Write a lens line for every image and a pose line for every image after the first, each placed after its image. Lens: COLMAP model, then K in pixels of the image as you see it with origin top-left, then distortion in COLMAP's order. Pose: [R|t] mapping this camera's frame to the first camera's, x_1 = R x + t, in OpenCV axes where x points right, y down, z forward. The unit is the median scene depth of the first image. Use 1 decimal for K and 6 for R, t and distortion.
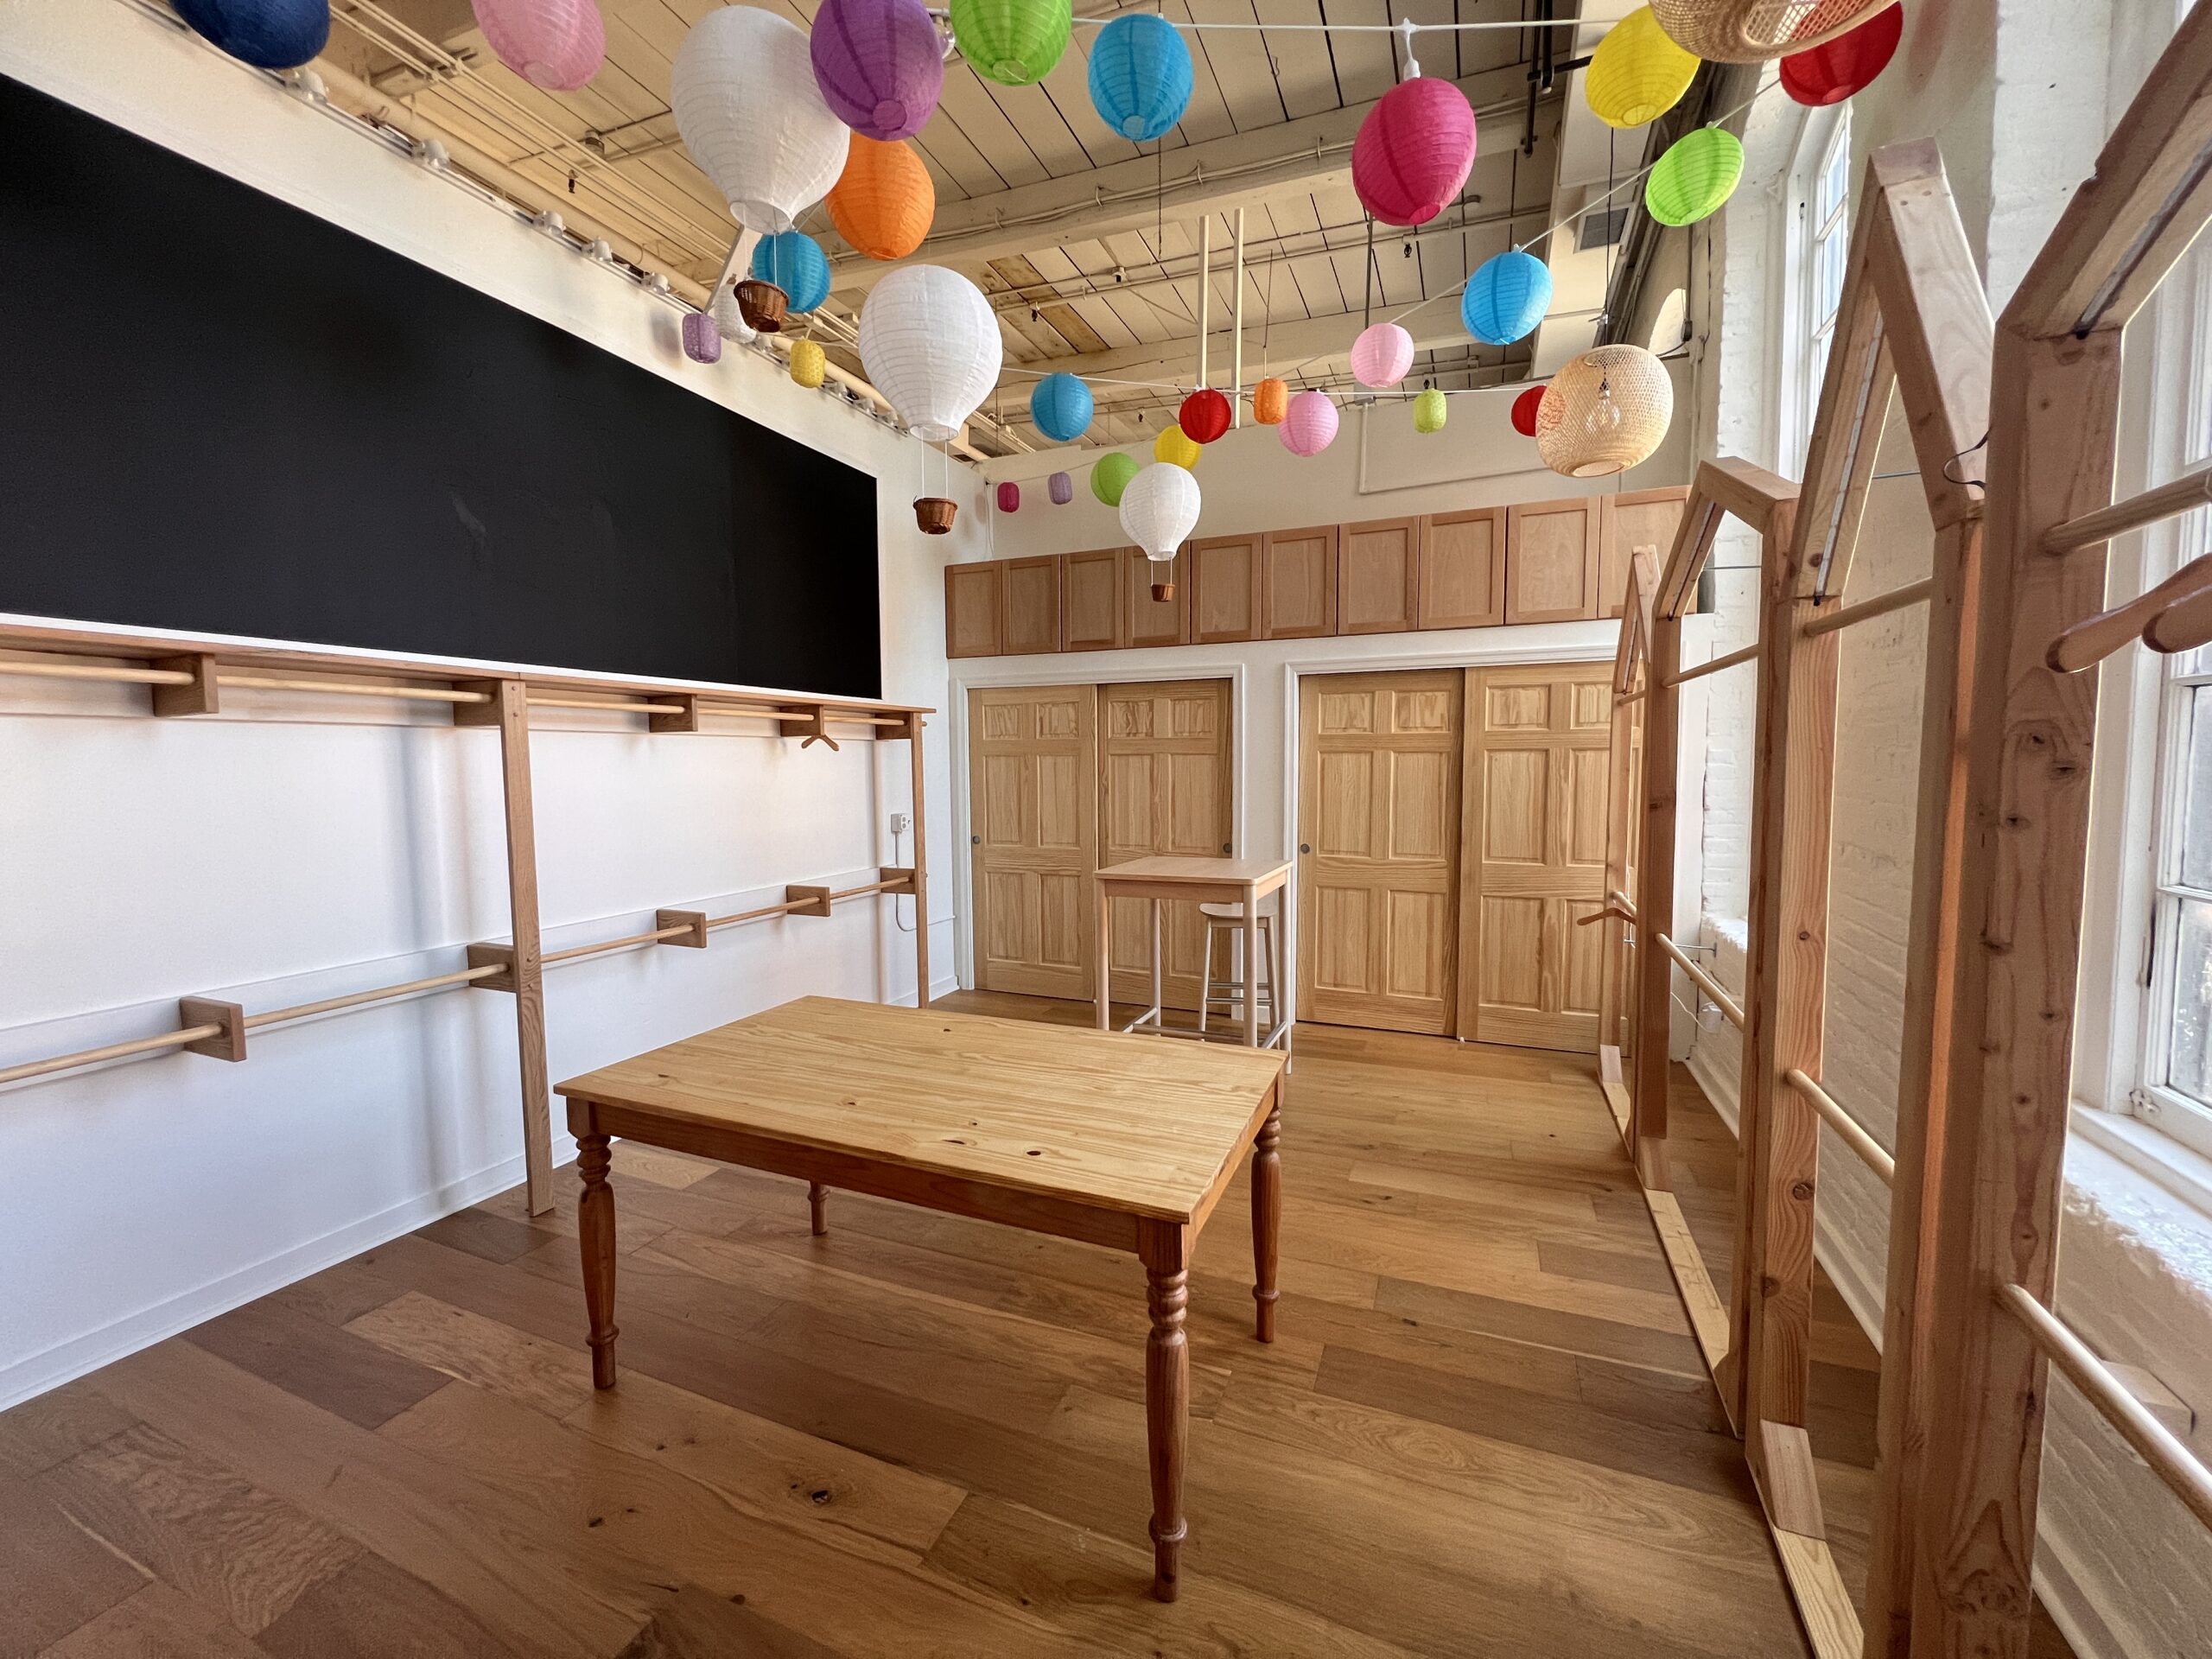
lens RADIAL K [[894.4, 0, 1101.9], [0, 894.4, 817.9], [0, 0, 1]] dist [-0.001106, -0.000453]
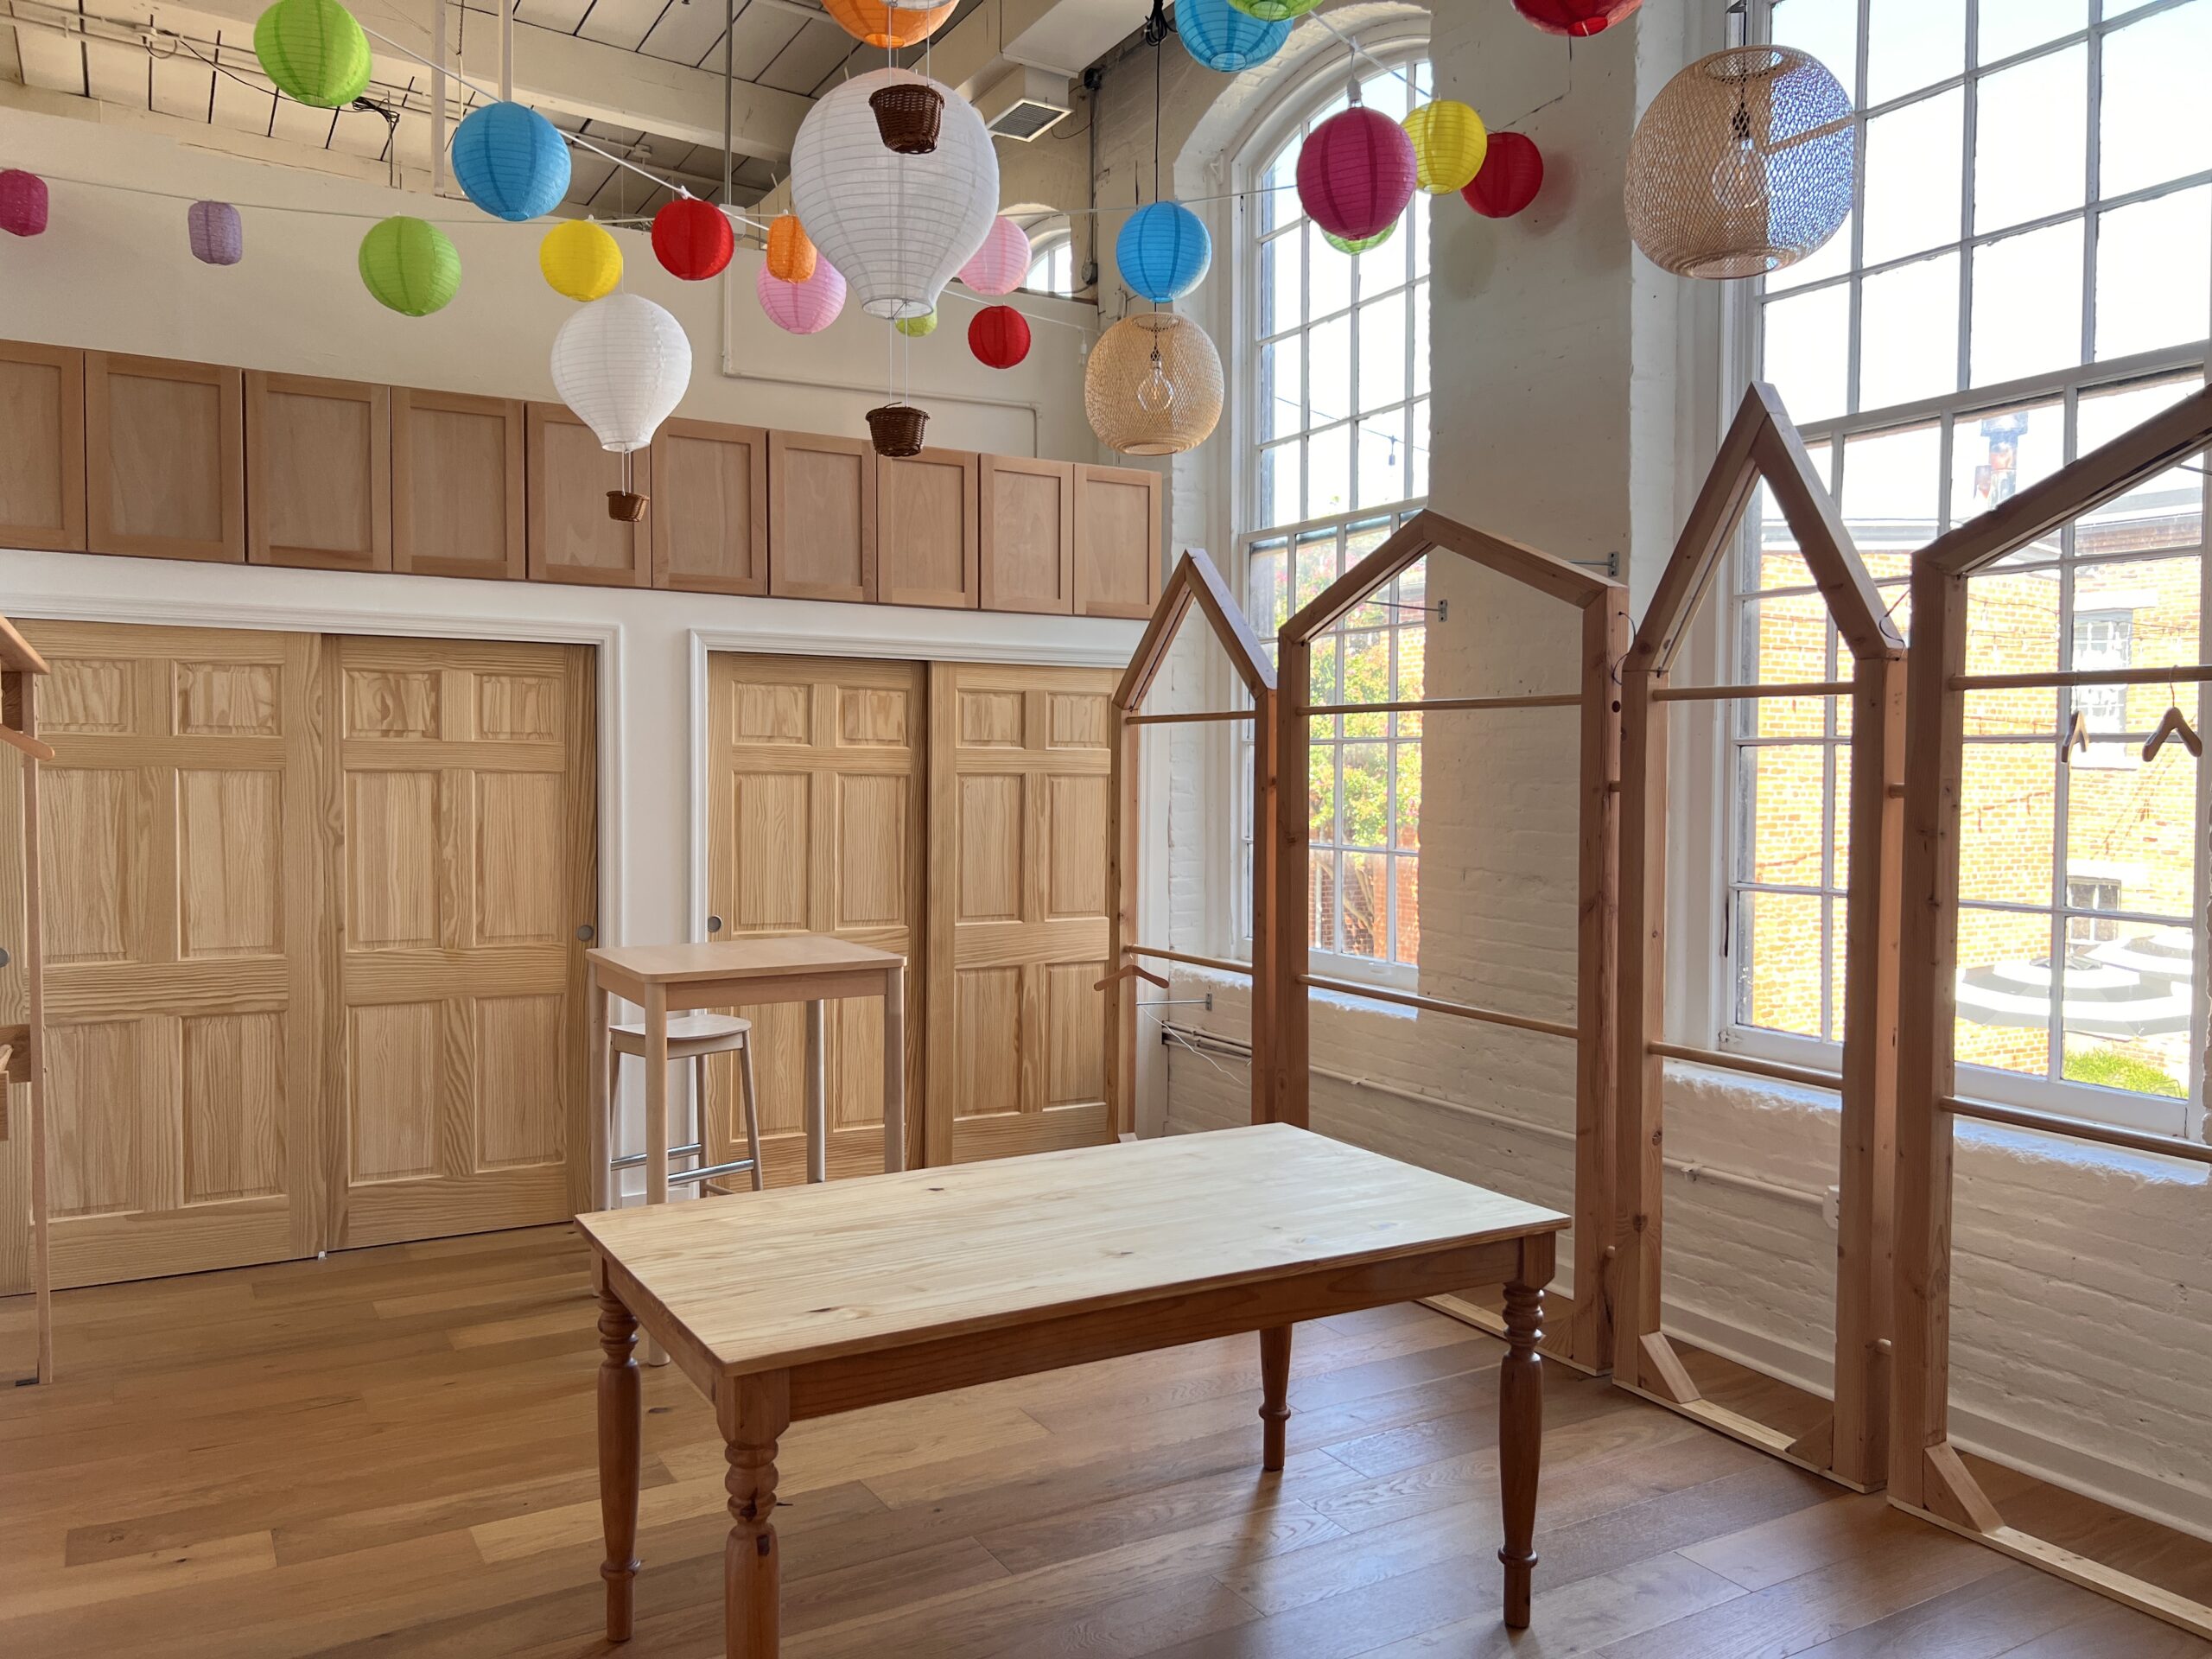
lens RADIAL K [[1680.9, 0, 1098.8], [0, 1680.9, 833.4], [0, 0, 1]] dist [0.055451, -0.058770]
pose [[0.598114, -0.017326, 0.801223, -0.591377], [0.041243, 0.999107, -0.009183, -0.008059], [-0.800349, 0.038537, 0.598295, 0.067734]]
